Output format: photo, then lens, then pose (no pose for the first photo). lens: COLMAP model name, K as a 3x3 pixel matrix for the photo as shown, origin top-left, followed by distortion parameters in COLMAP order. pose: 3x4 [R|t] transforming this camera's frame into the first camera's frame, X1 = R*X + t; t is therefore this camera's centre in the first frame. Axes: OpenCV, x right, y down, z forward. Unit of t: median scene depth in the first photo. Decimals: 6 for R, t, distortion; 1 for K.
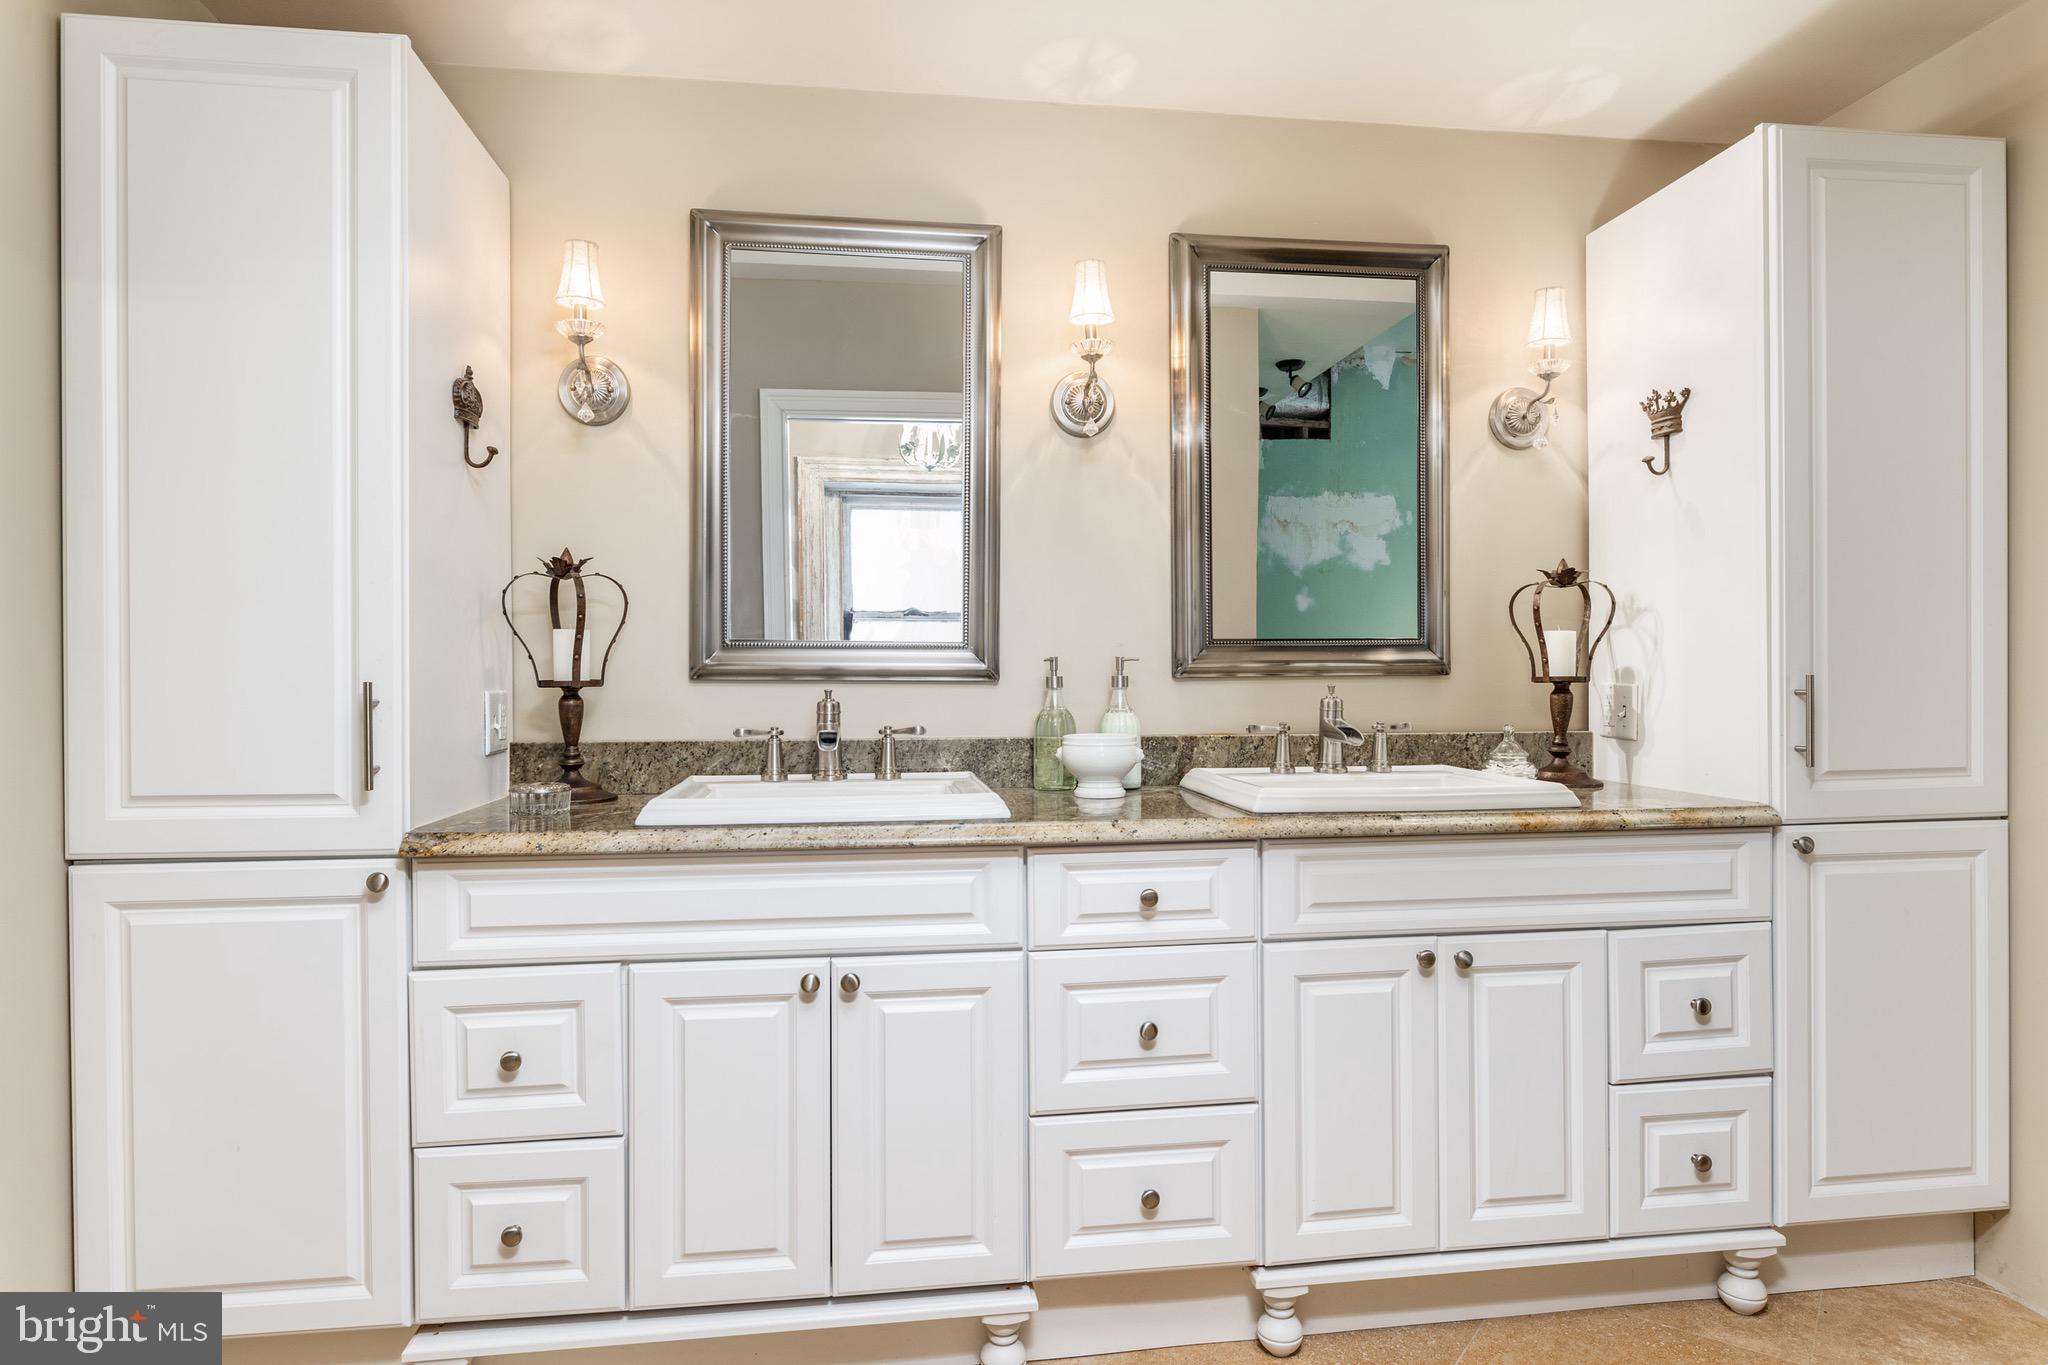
lens RADIAL K [[1163.5, 0, 1020.0], [0, 1163.5, 682.7], [0, 0, 1]] dist [-0.000775, -0.000939]
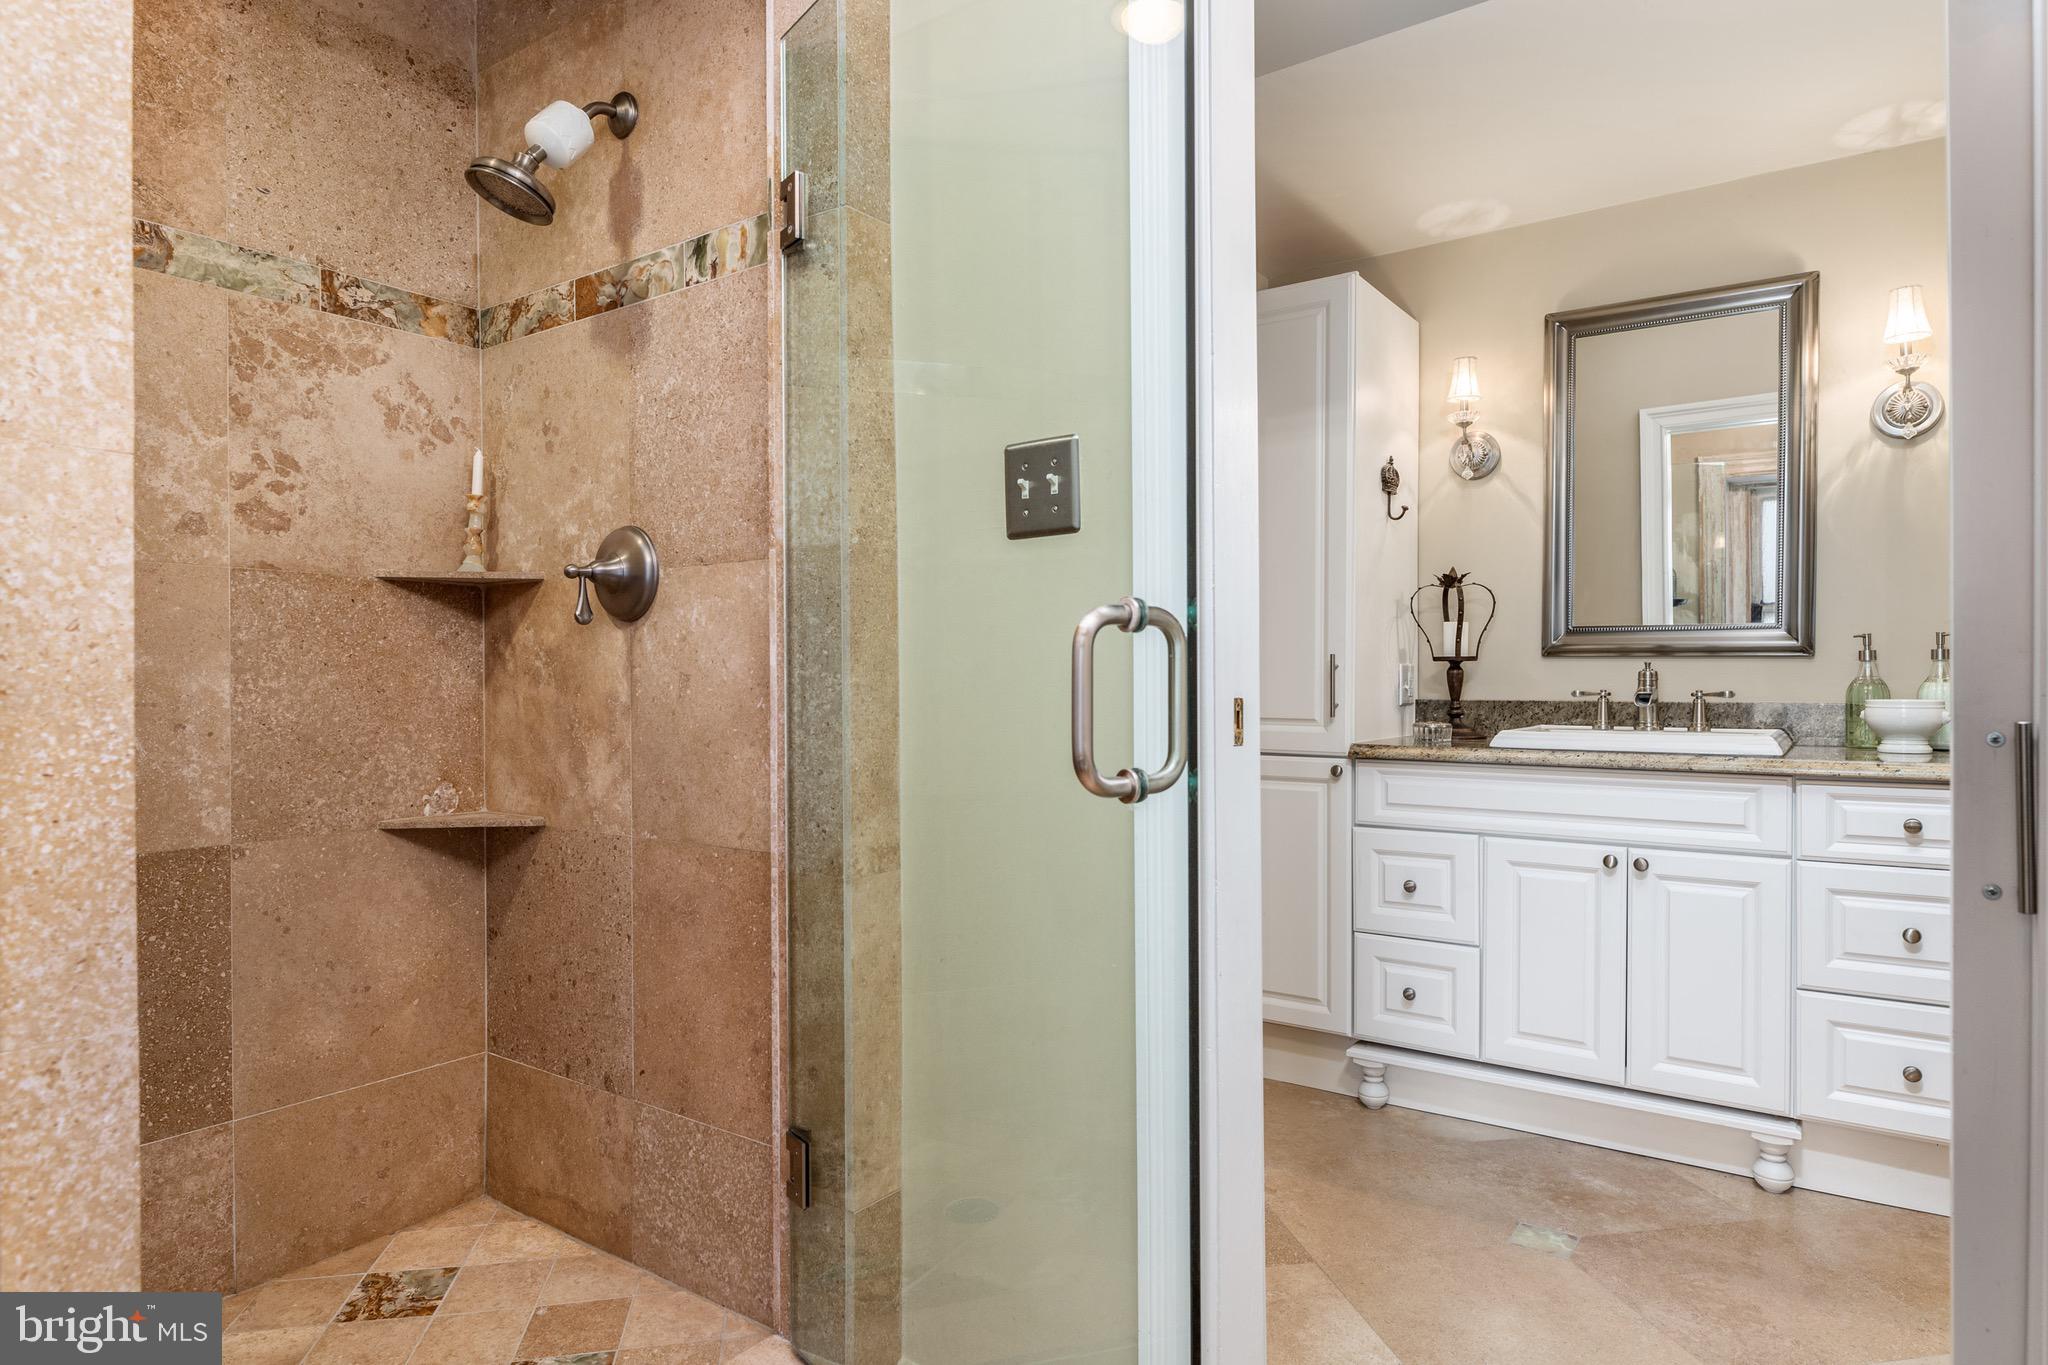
lens RADIAL K [[1163.5, 0, 1021.3], [0, 1163.5, 686.3], [0, 0, 1]] dist [-0.000775, -0.000939]
pose [[0.725998, 0.007393, -0.687657, 0.230348], [-0.008508, 0.999962, 0.001768, 0.037932], [0.687644, 0.004567, 0.726034, -0.451410]]
